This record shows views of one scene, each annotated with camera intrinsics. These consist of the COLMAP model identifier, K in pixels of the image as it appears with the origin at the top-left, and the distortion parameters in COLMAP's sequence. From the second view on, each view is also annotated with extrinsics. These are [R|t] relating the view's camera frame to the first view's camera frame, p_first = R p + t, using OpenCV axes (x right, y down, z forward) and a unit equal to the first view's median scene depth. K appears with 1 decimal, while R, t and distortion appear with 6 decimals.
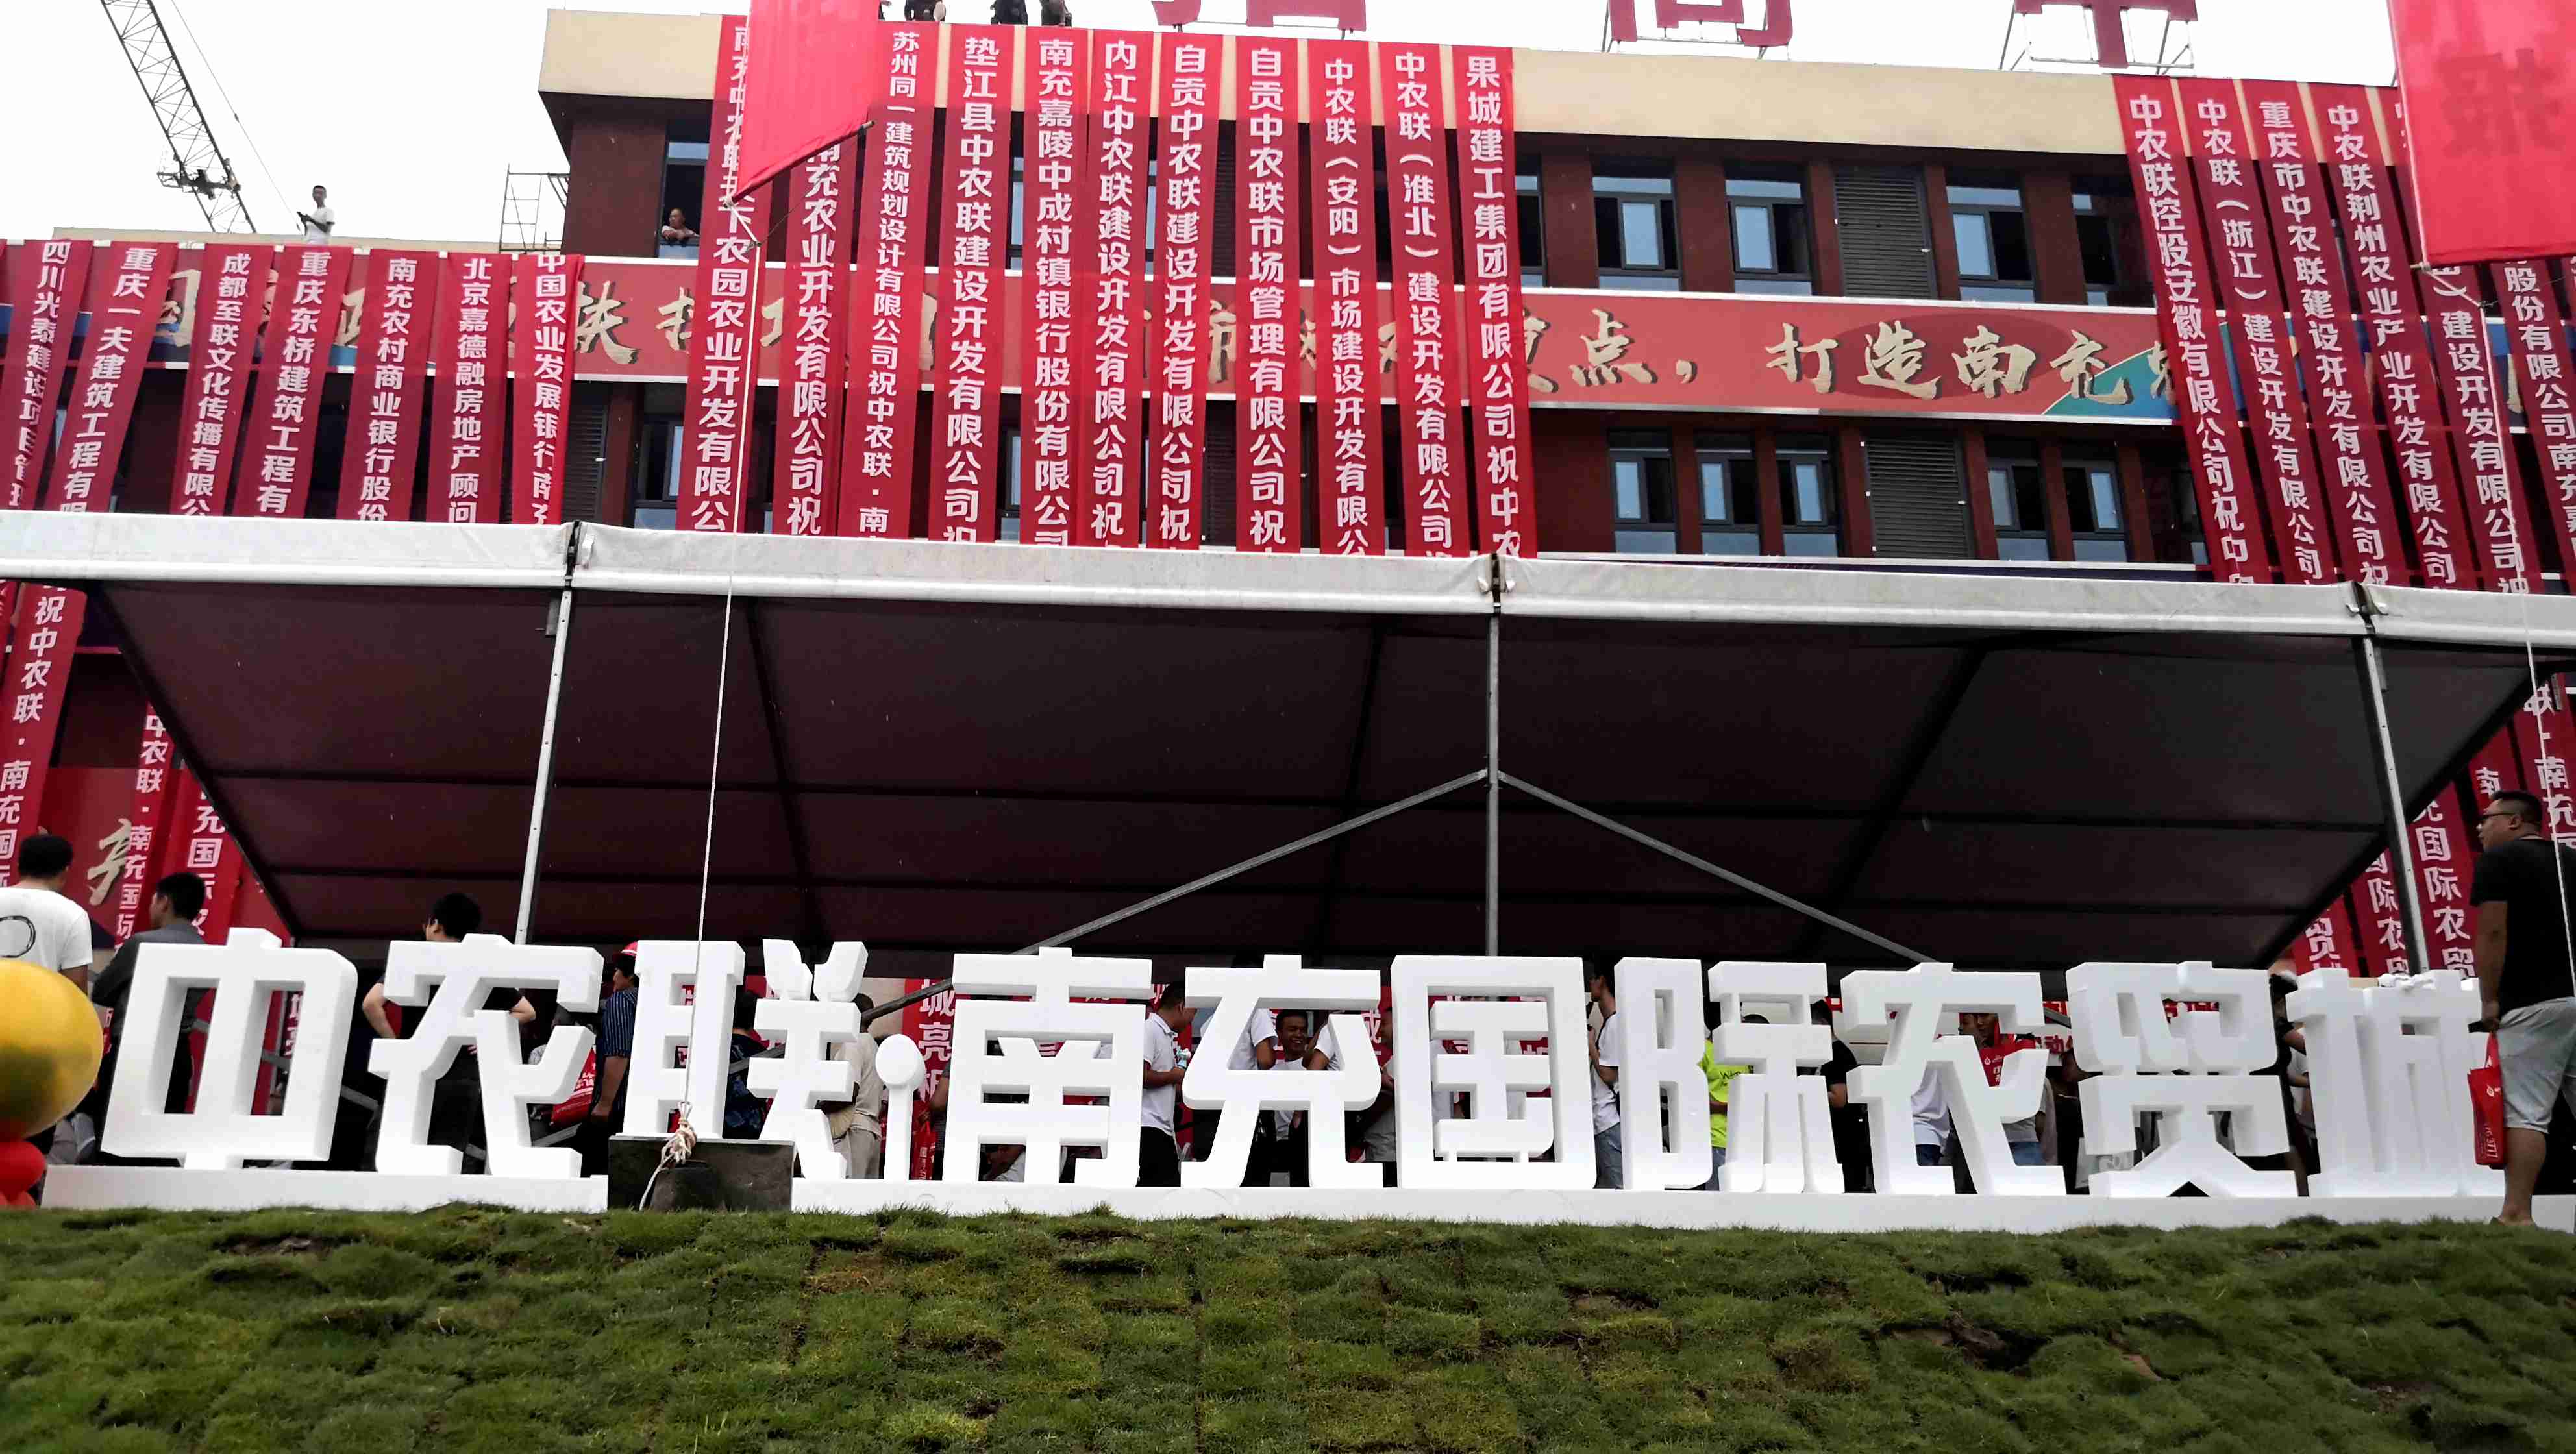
lens RADIAL K [[1969.1, 0, 1288.0], [0, 1969.1, 727.0], [0, 0, 1]] dist [-0.000378, -0.003272]
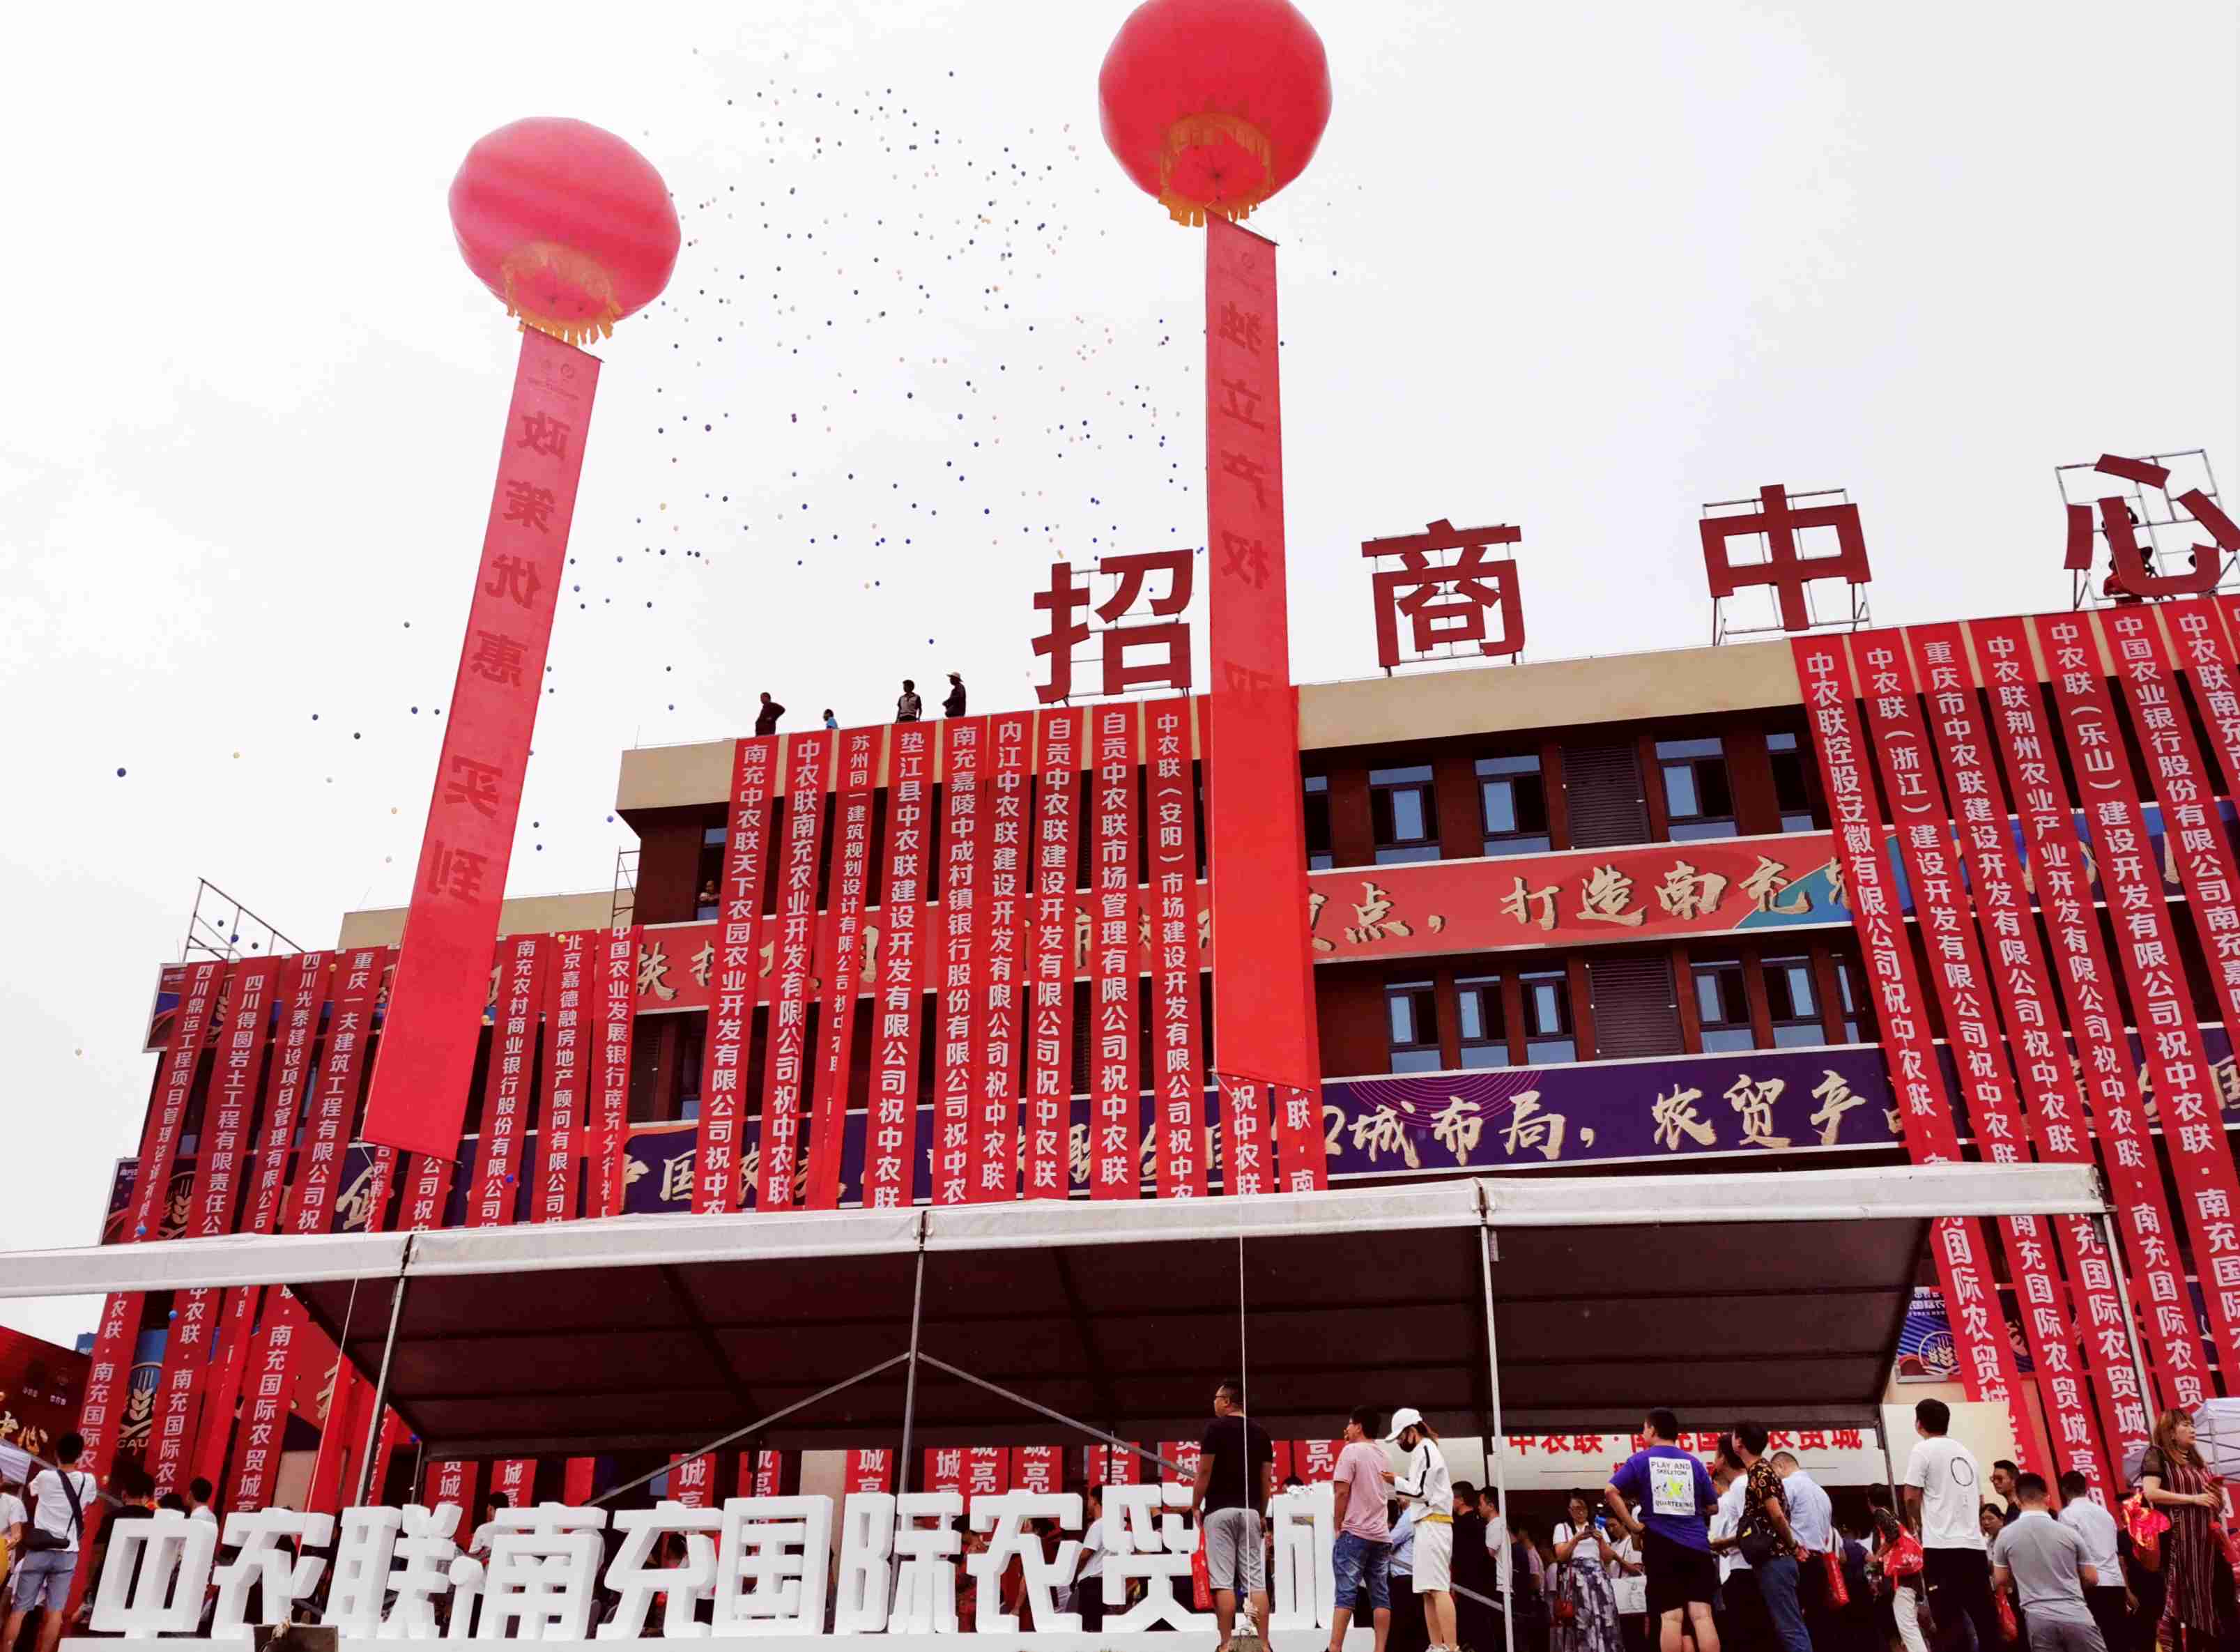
lens RADIAL K [[1846.3, 0, 1163.8], [0, 1846.3, 850.7], [0, 0, 1]] dist [0.083654, -0.133130]
pose [[0.970093, -0.106135, -0.218300, 0.296354], [0.075082, 0.986440, -0.145943, -0.063996], [0.230830, 0.125188, 0.964907, -0.213320]]
